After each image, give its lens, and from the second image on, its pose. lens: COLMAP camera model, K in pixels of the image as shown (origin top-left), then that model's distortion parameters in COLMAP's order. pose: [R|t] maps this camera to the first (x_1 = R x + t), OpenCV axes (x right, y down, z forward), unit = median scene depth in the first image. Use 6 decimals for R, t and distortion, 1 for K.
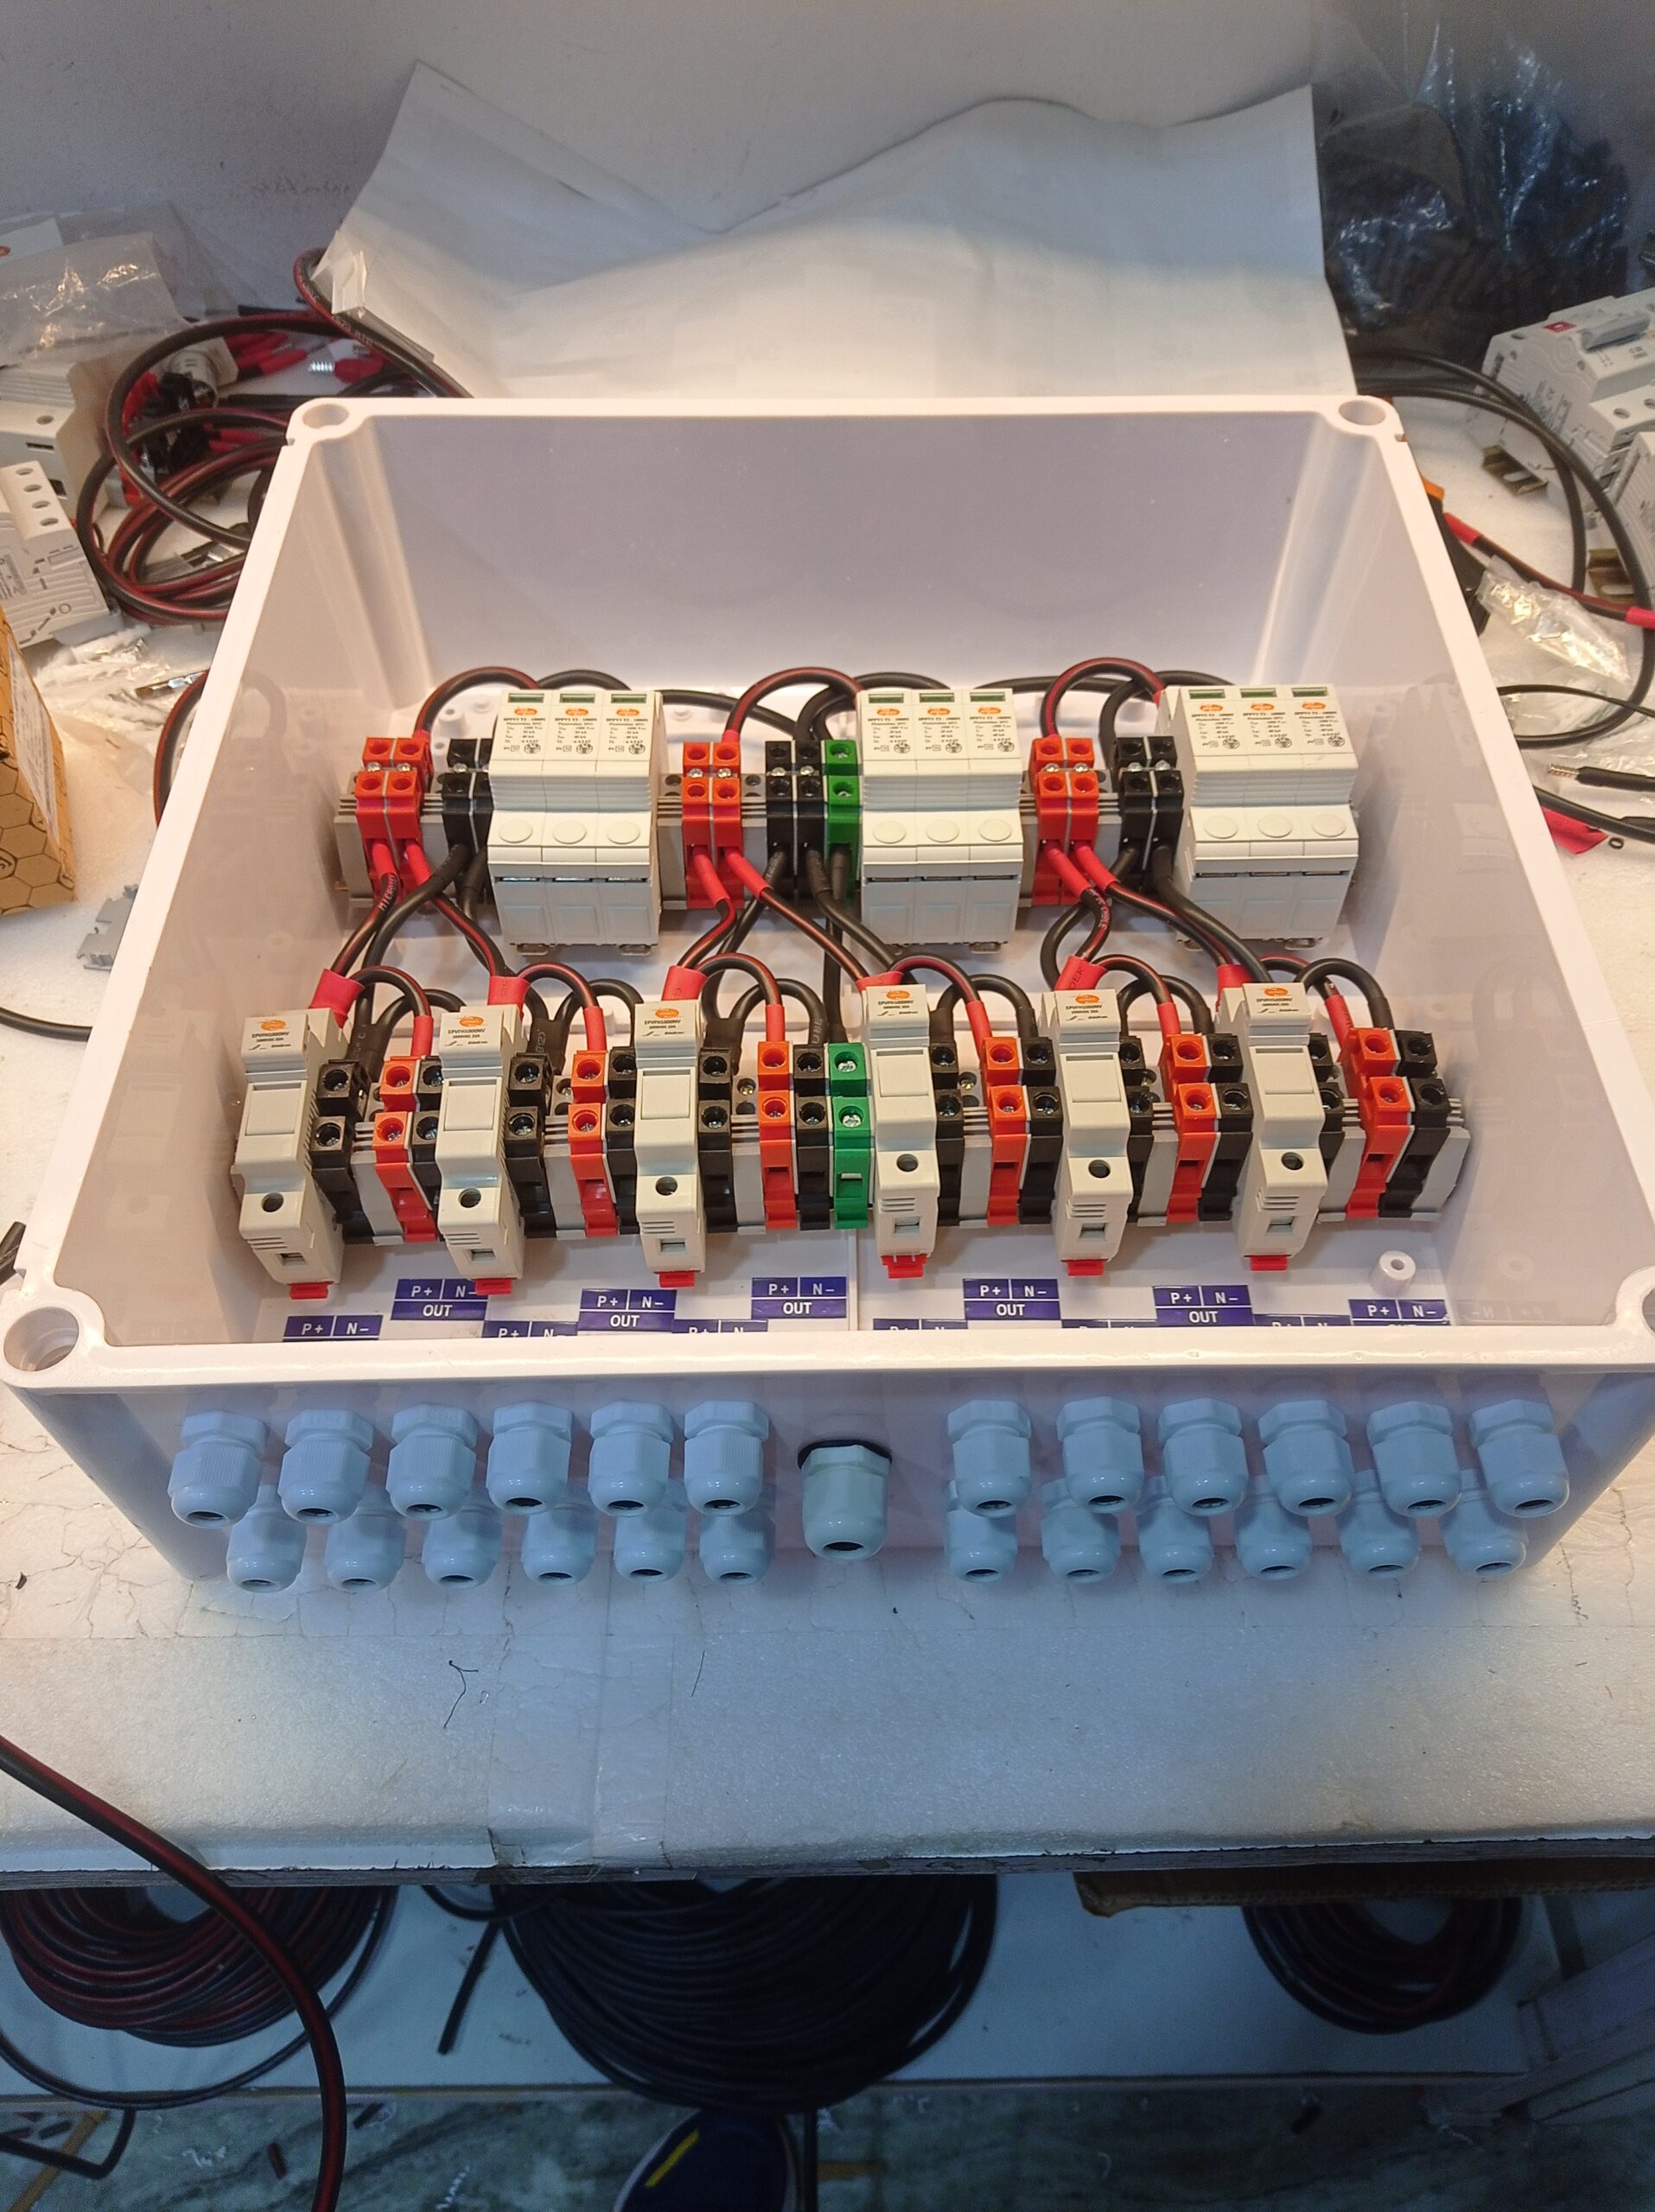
lens RADIAL K [[1642.4, 0, 827.5], [0, 1642.4, 1106.0], [0, 0, 1]] dist [-0.001787, 0.001597]
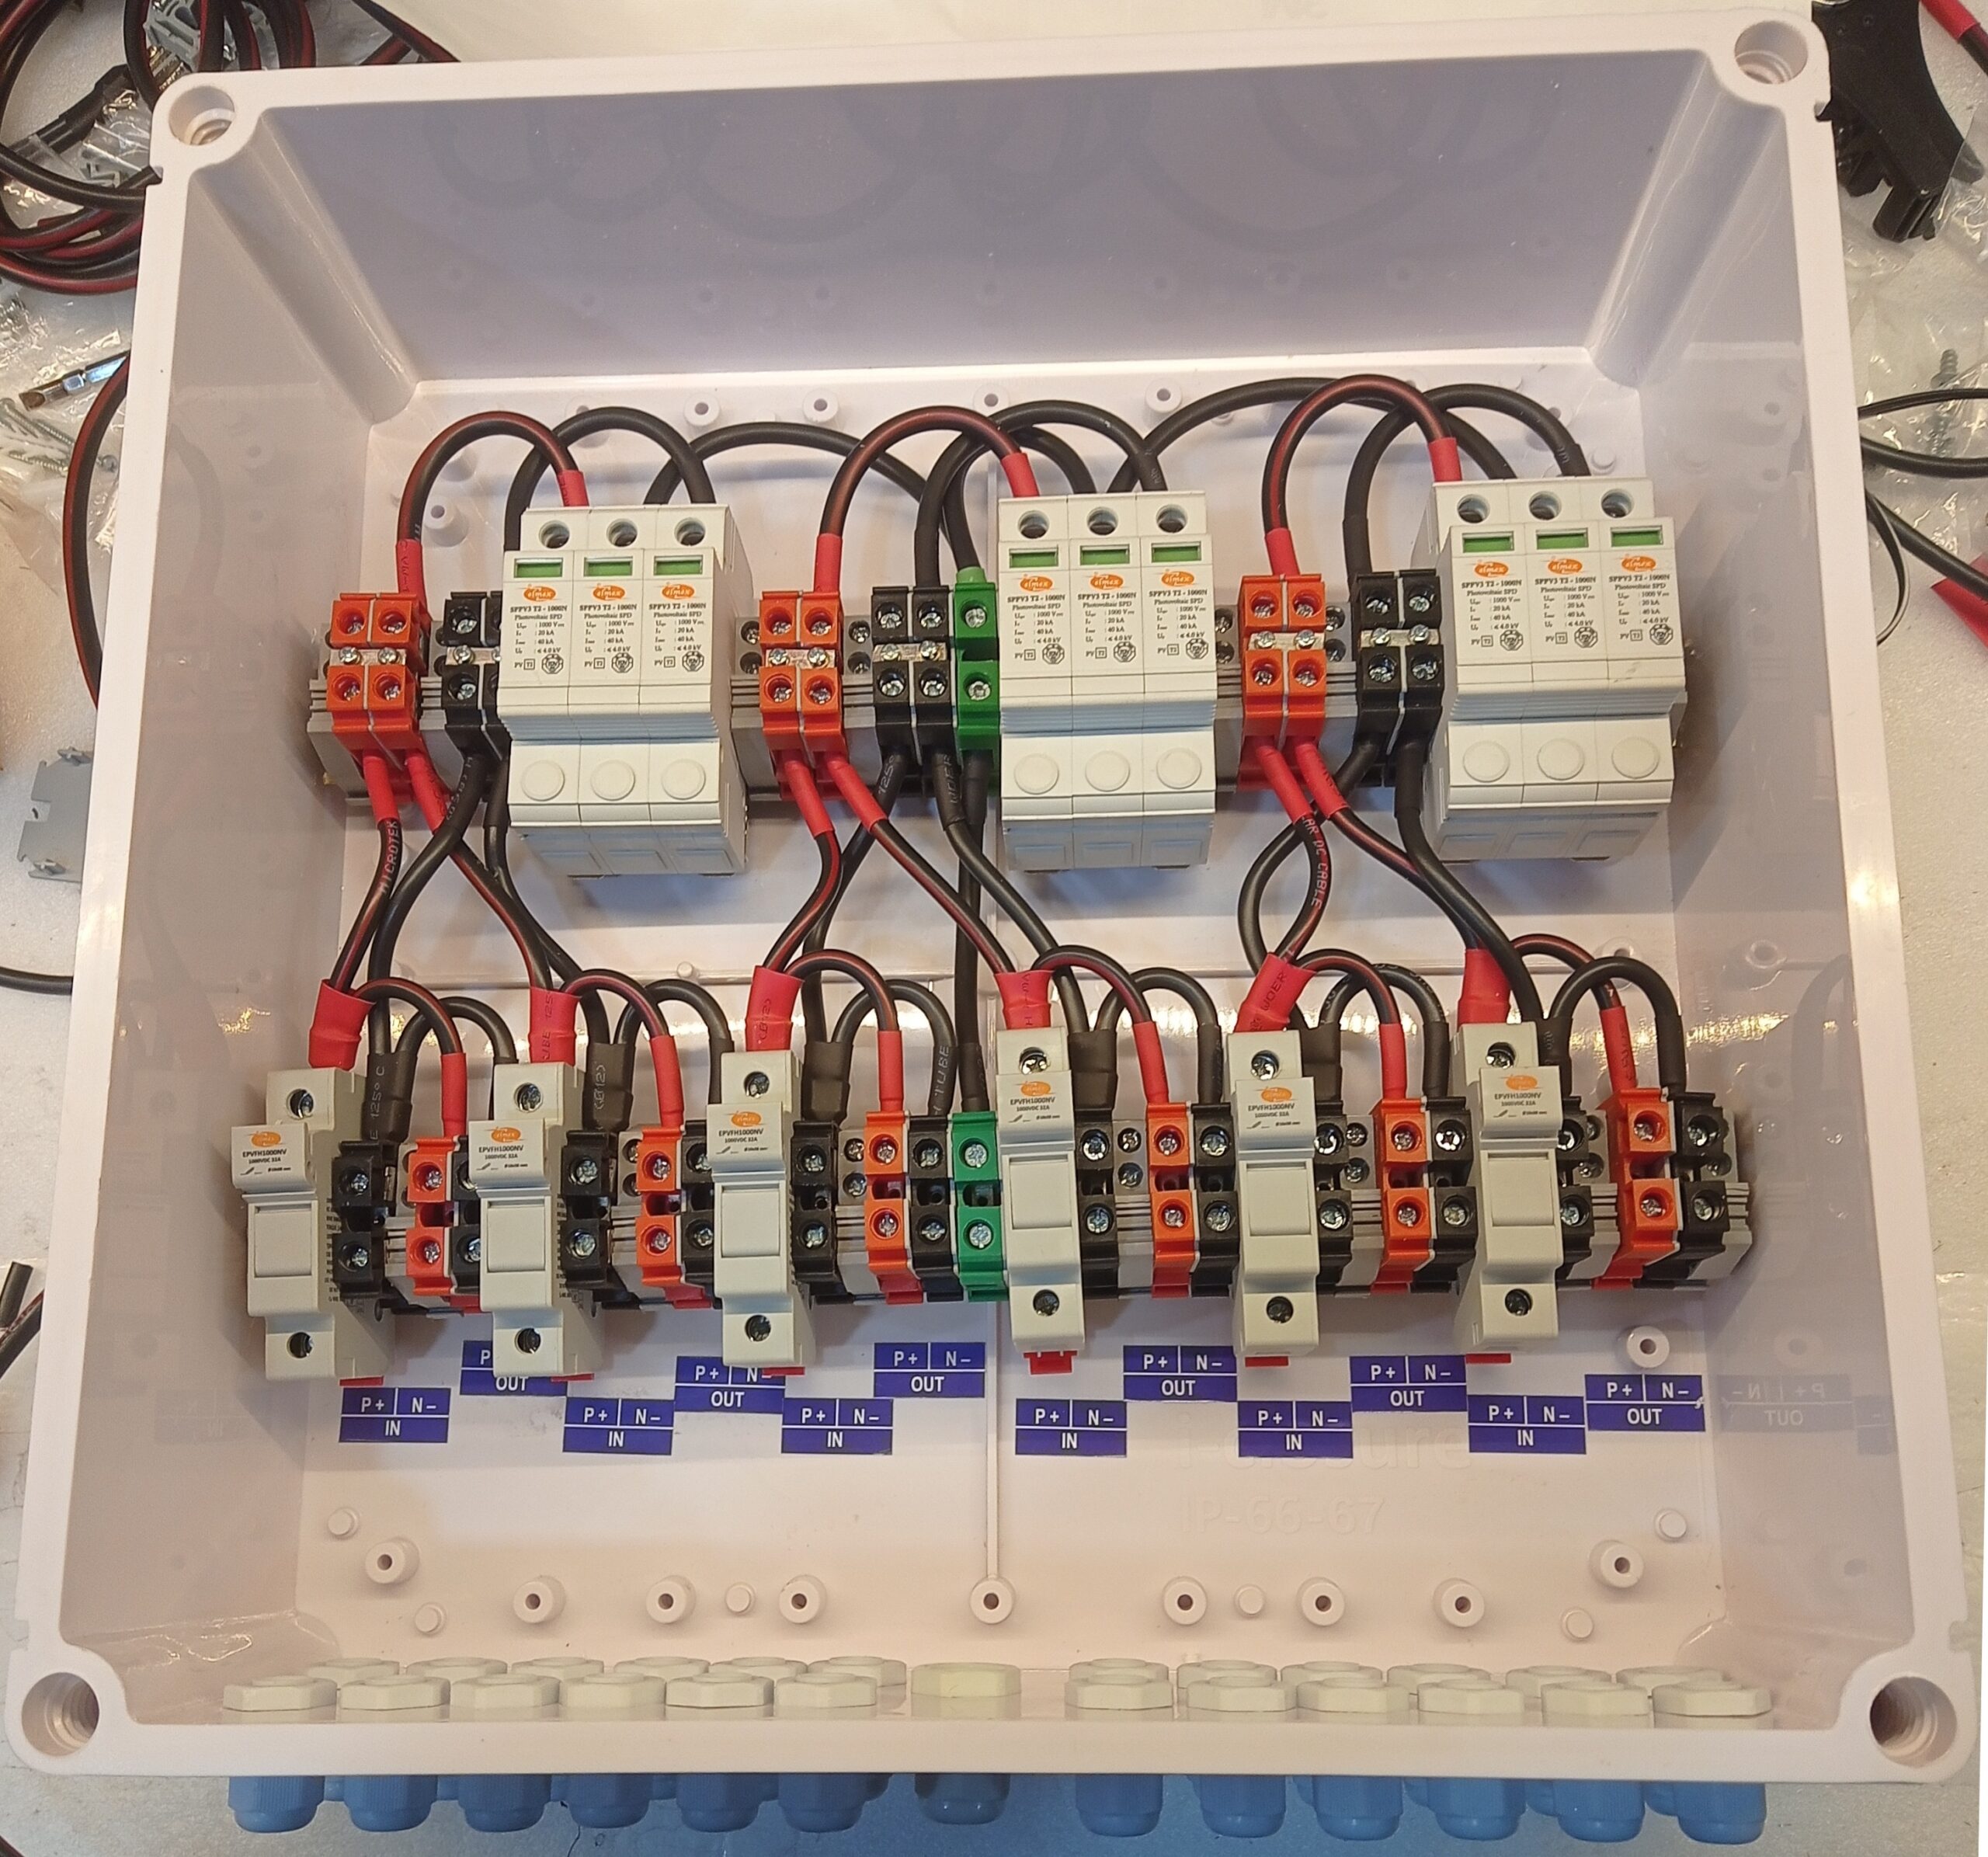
lens RADIAL K [[2053.9, 0, 994.0], [0, 2053.9, 928.5], [0, 0, 1]] dist [0.028280, -0.095291]
pose [[0.998506, -0.002714, -0.054567, 0.071849], [0.025326, 0.907966, 0.418278, -0.514605], [0.048409, -0.419035, 0.906679, 0.125814]]
